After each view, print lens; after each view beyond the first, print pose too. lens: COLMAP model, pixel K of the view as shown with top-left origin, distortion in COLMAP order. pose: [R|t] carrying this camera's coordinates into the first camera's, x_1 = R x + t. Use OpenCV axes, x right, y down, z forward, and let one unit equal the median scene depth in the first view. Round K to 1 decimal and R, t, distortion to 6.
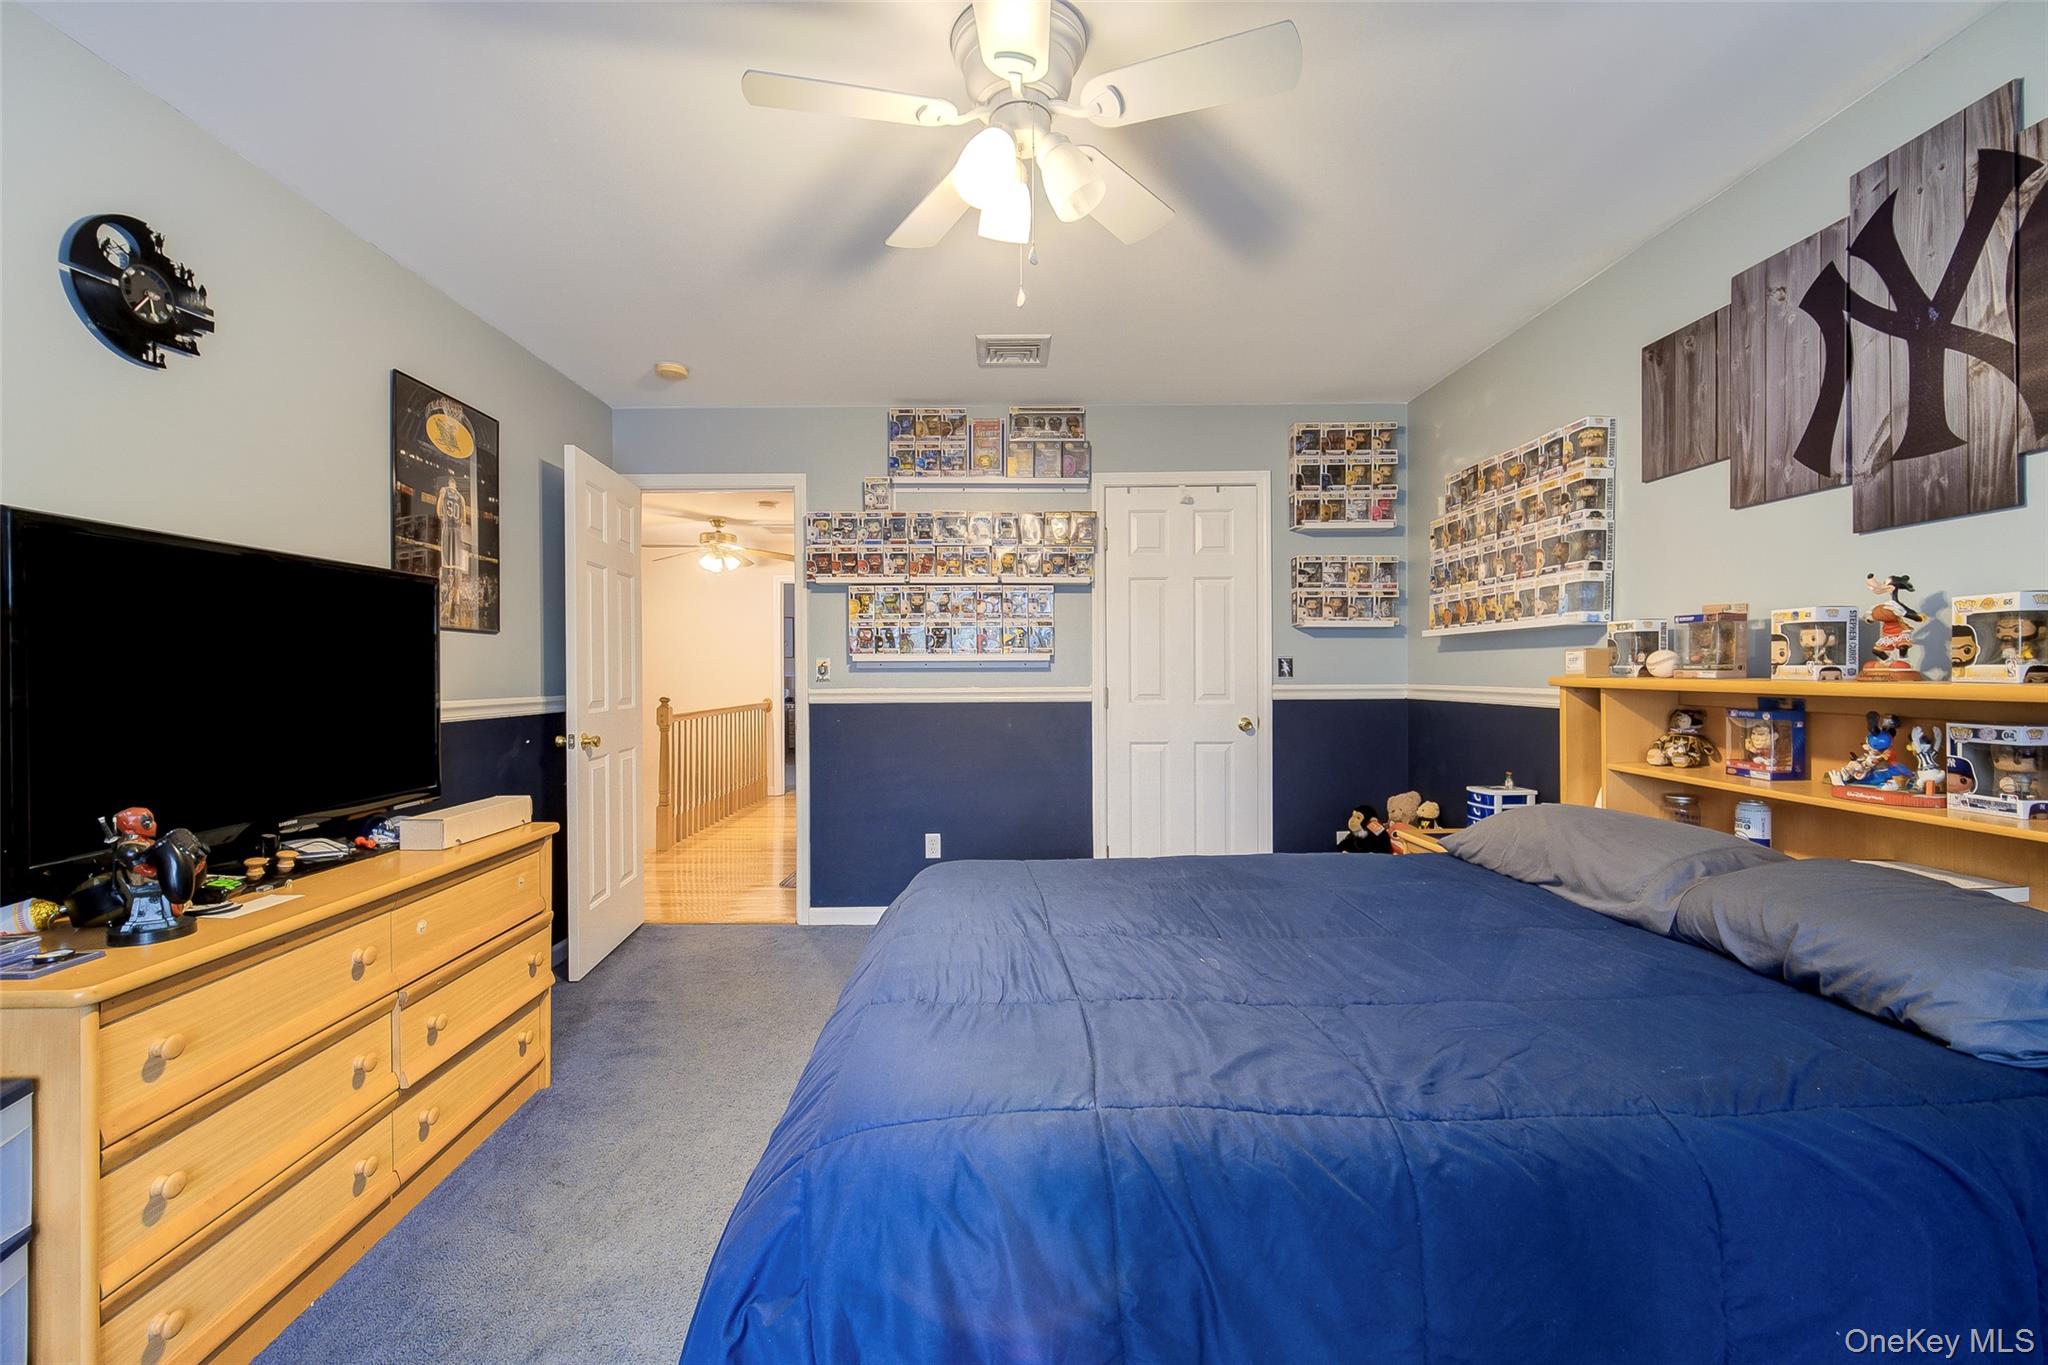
lens RADIAL K [[829.6, 0, 1000.1], [0, 829.6, 674.5], [0, 0, 1]] dist [-0.001242, -0.000590]
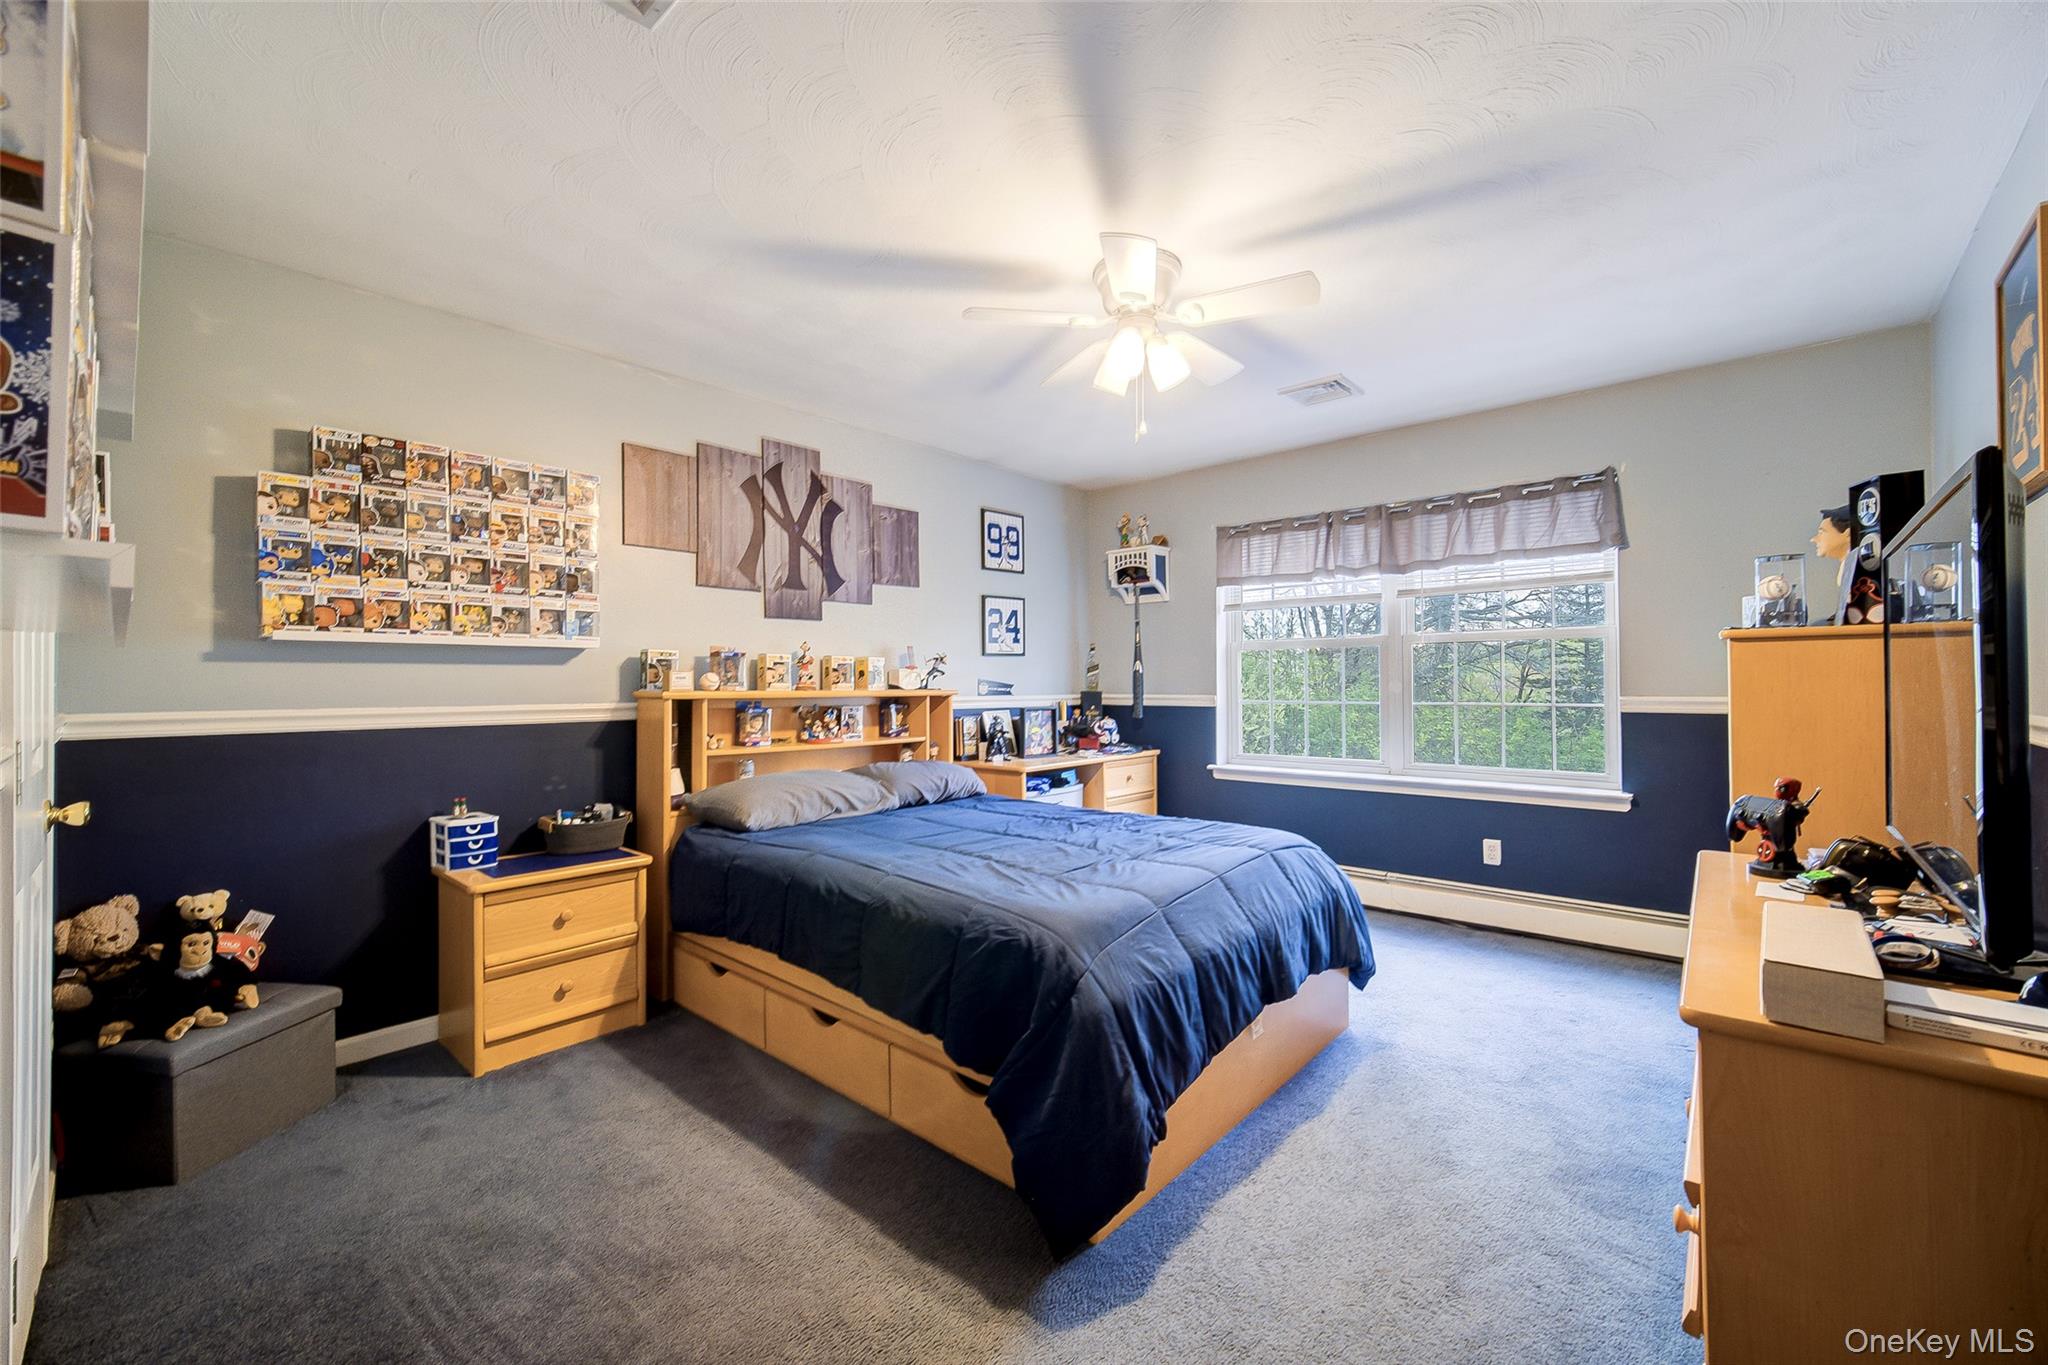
lens RADIAL K [[829.6, 0, 1000.1], [0, 829.6, 674.5], [0, 0, 1]] dist [-0.001242, -0.000590]
pose [[-0.731882, 0.014893, 0.681269, -0.717560], [0.010527, 0.999889, -0.010549, -0.005608], [-0.681350, -0.000549, -0.731957, 2.007558]]
